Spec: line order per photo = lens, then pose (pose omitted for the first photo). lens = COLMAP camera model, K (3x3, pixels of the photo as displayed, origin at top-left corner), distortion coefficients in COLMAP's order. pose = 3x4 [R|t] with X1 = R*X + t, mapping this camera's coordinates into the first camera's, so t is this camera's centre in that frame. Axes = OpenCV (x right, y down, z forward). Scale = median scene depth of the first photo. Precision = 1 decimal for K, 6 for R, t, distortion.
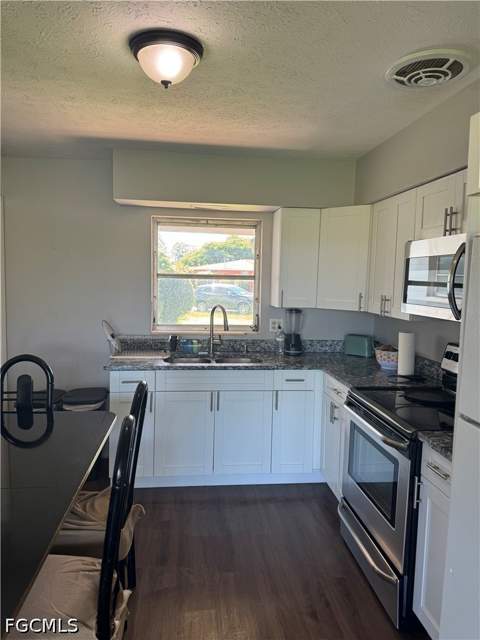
lens RADIAL K [[454.7, 0, 243.1], [0, 454.7, 319.2], [0, 0, 1]] dist [0.102583, -0.132225]
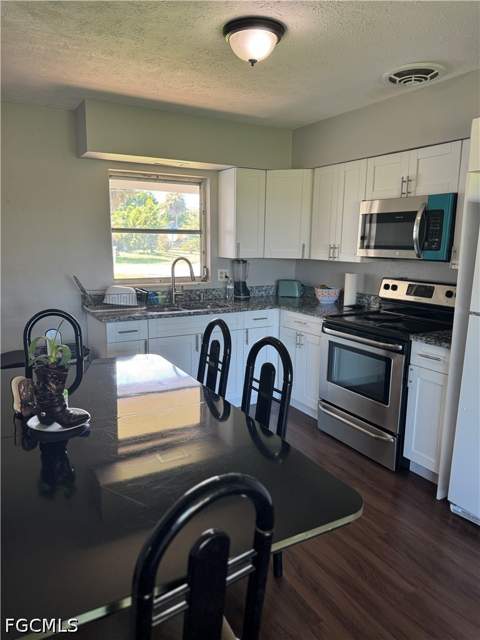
lens RADIAL K [[454.7, 0, 243.1], [0, 454.7, 319.2], [0, 0, 1]] dist [0.102583, -0.132225]
pose [[0.918464, -0.082379, 0.386830, -0.360872], [0.047404, 0.993946, 0.099119, 0.014156], [-0.392653, -0.072700, 0.916809, -0.065634]]
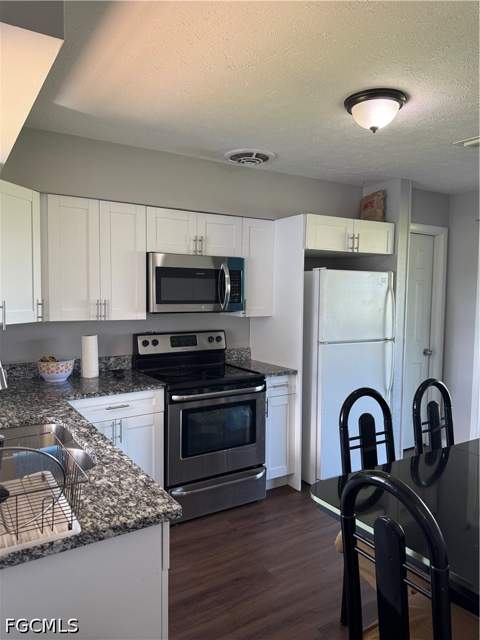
lens RADIAL K [[454.7, 0, 243.1], [0, 454.7, 319.2], [0, 0, 1]] dist [0.102583, -0.132225]
pose [[-0.433042, -0.080430, 0.897778, -0.603095], [0.064839, 0.990651, 0.120025, -0.091348], [-0.899038, 0.110187, -0.423779, 0.964864]]
